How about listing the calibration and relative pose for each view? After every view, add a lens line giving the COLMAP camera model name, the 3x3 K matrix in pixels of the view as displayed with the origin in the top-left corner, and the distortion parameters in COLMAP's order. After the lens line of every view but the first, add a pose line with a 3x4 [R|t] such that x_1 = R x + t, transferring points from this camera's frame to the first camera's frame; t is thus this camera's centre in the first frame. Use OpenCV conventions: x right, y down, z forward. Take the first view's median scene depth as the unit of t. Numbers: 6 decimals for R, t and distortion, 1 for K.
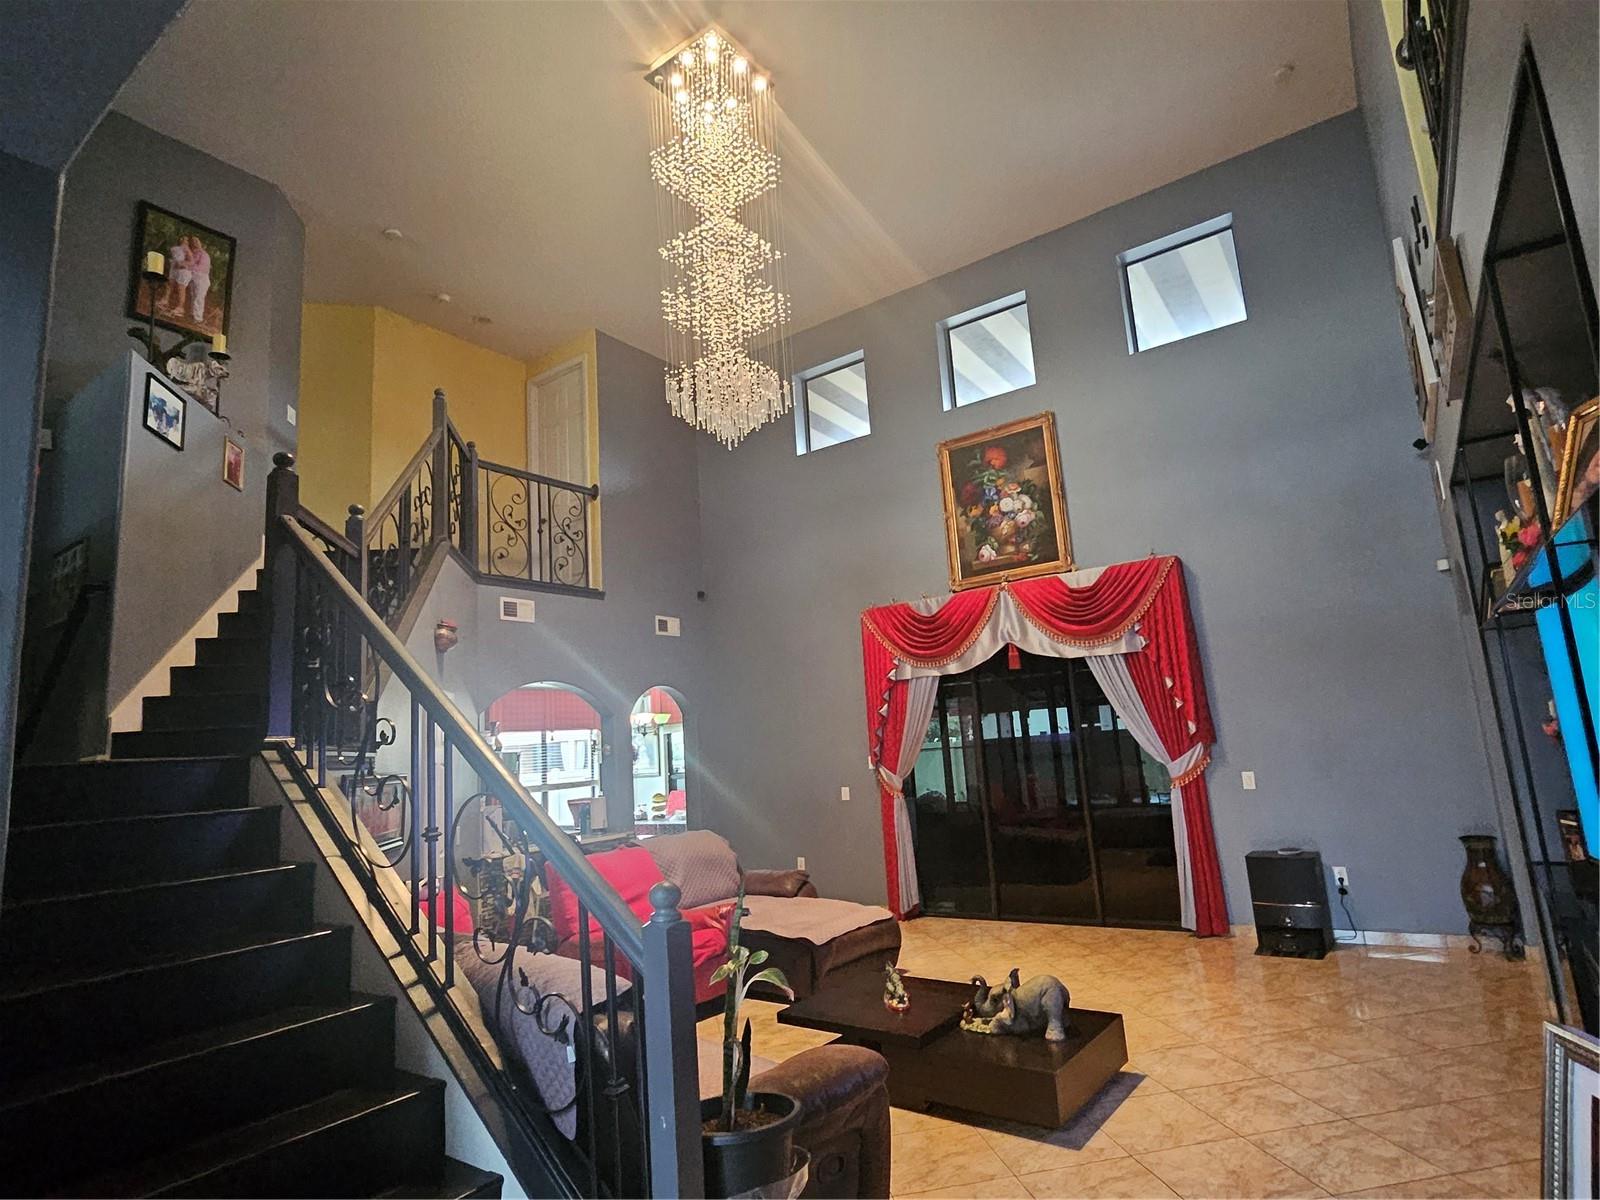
lens RADIAL K [[846.1, 0, 803.7], [0, 846.1, 594.5], [0, 0, 1]] dist [-0.003523, 0.001023]
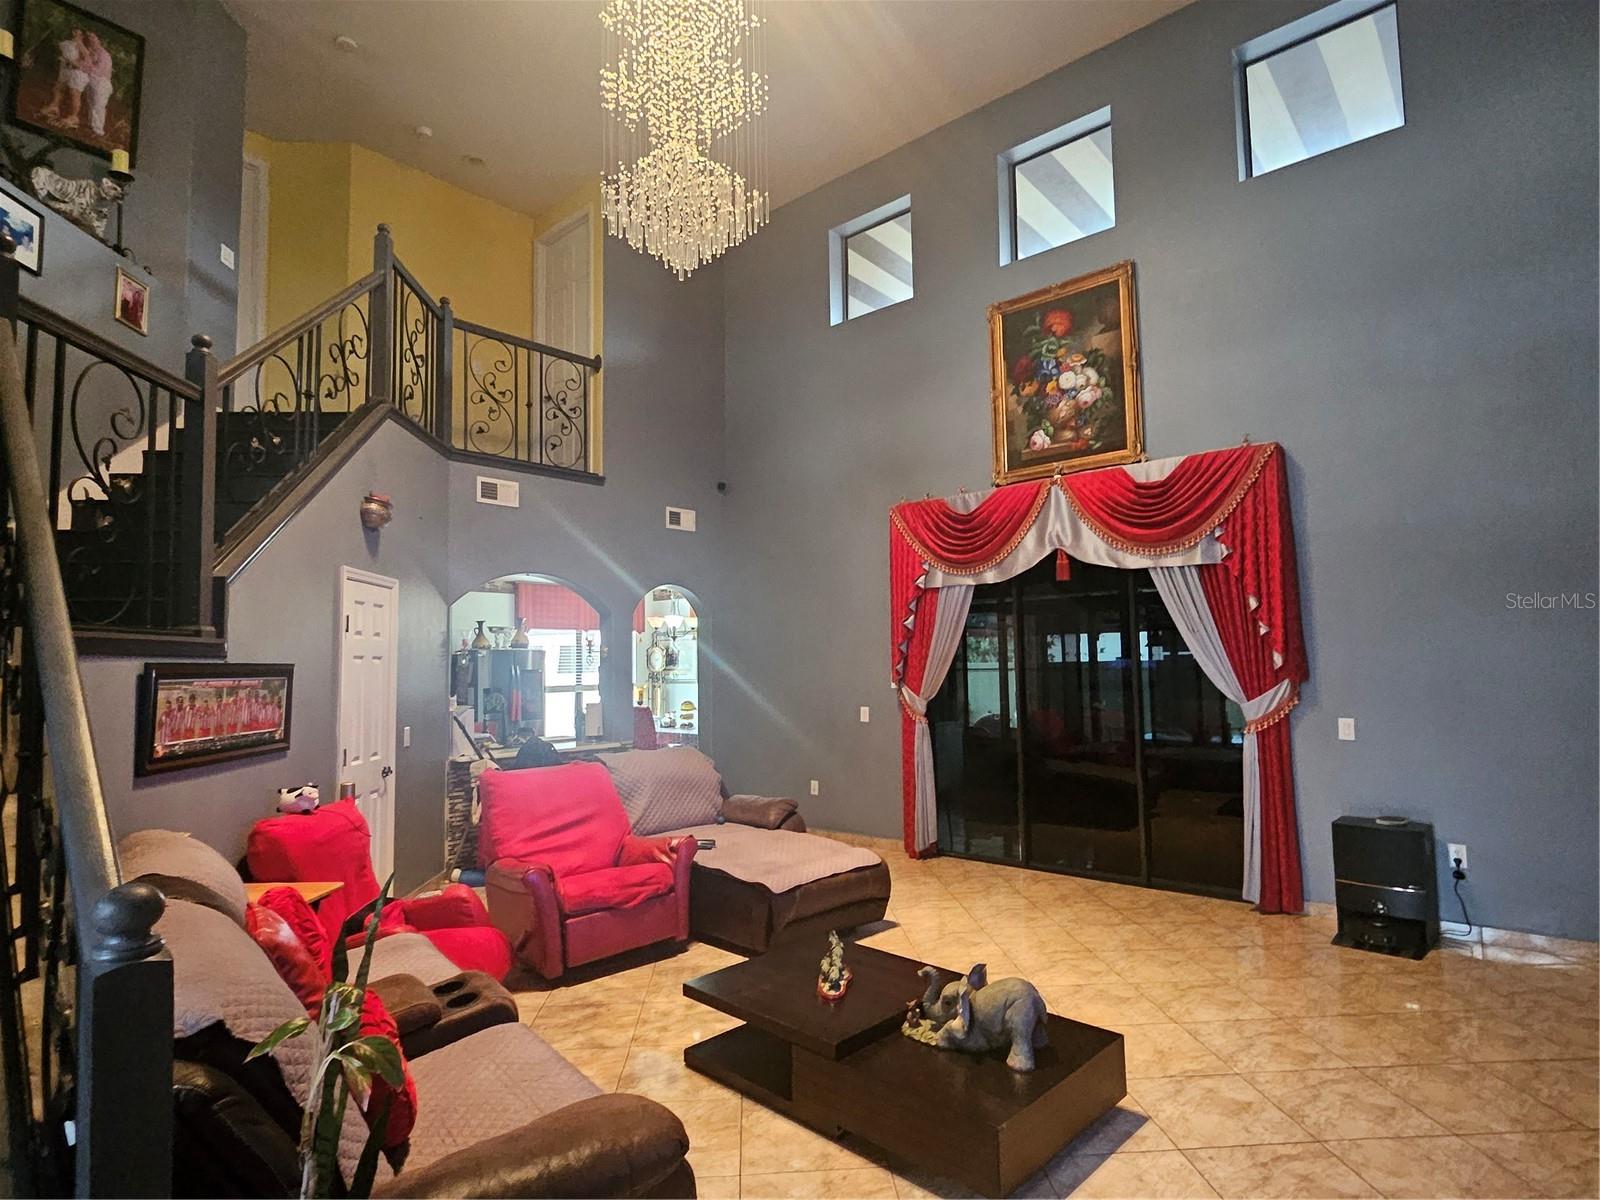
lens RADIAL K [[846.1, 0, 803.7], [0, 846.1, 594.5], [0, 0, 1]] dist [-0.003523, 0.001023]
pose [[0.993187, 0.042508, -0.108499, 0.095935], [-0.031187, 0.994090, 0.103984, 0.026150], [0.112278, -0.099892, 0.988643, 0.162166]]
